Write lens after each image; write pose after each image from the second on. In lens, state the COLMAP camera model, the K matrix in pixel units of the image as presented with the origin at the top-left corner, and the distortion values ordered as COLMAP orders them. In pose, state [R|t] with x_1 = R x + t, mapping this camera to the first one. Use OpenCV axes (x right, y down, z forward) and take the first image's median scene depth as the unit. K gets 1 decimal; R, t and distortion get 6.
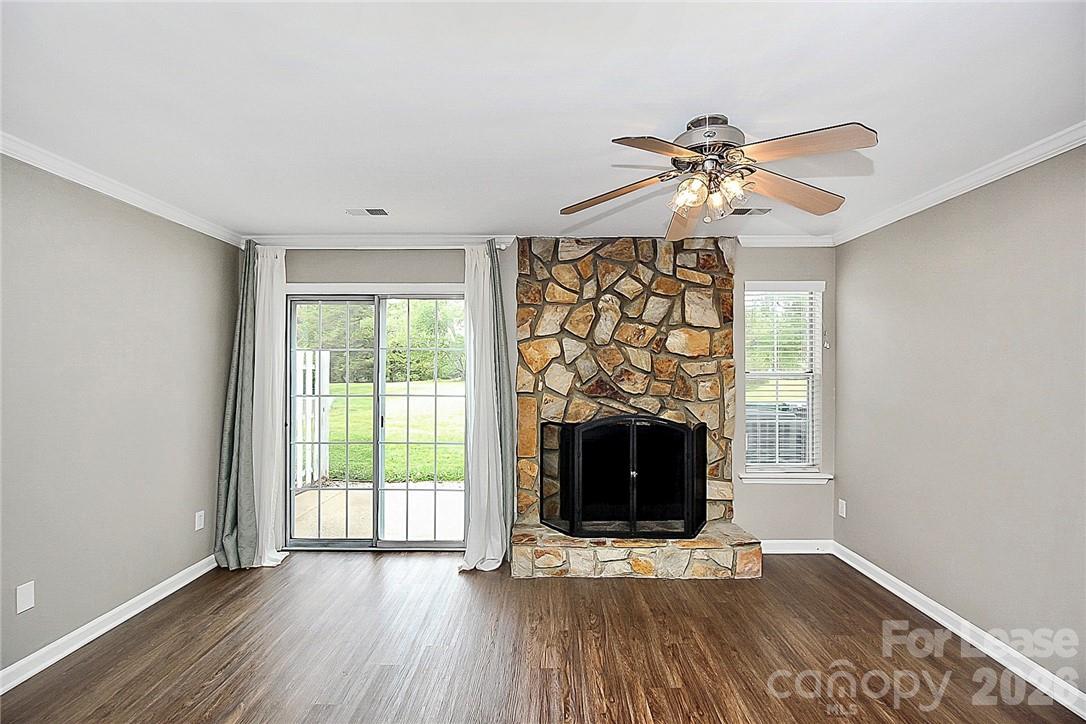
lens RADIAL K [[508.5, 0, 543.8], [0, 508.5, 368.1], [0, 0, 1]] dist [-0.010928, -0.005944]
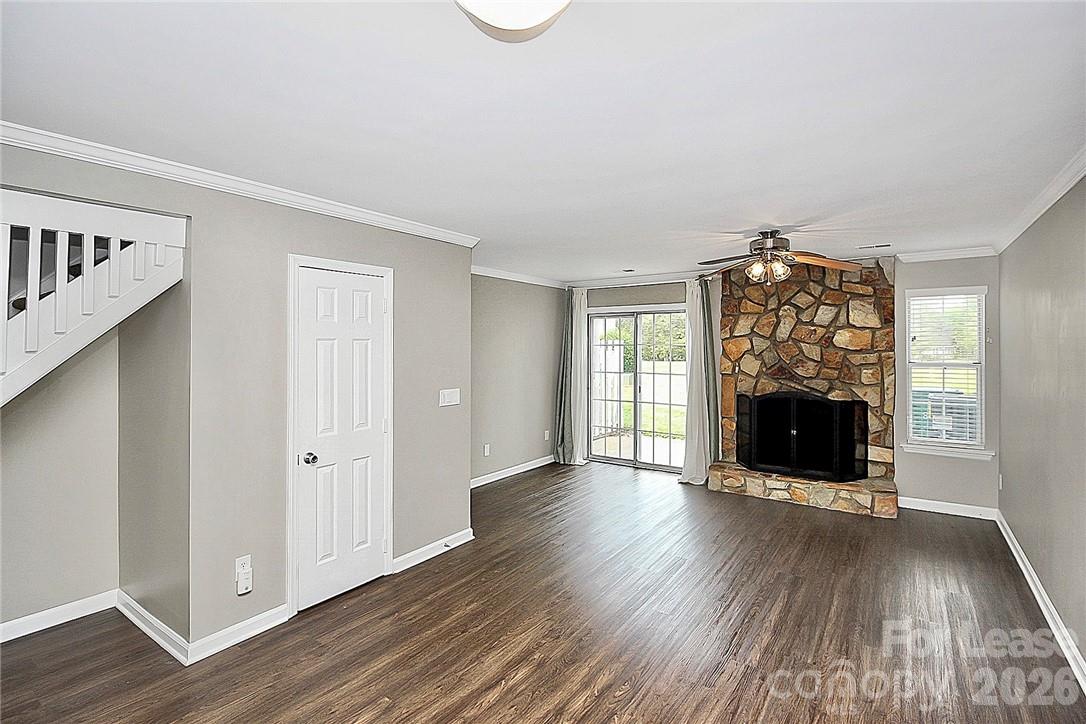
lens RADIAL K [[508.5, 0, 547.8], [0, 508.5, 339.1], [0, 0, 1]] dist [-0.010928, -0.005944]
pose [[0.820917, -0.009298, -0.570972, 0.386297], [0.001406, 0.999897, -0.014262, -0.033564], [0.571046, 0.010905, 0.820845, -0.530577]]
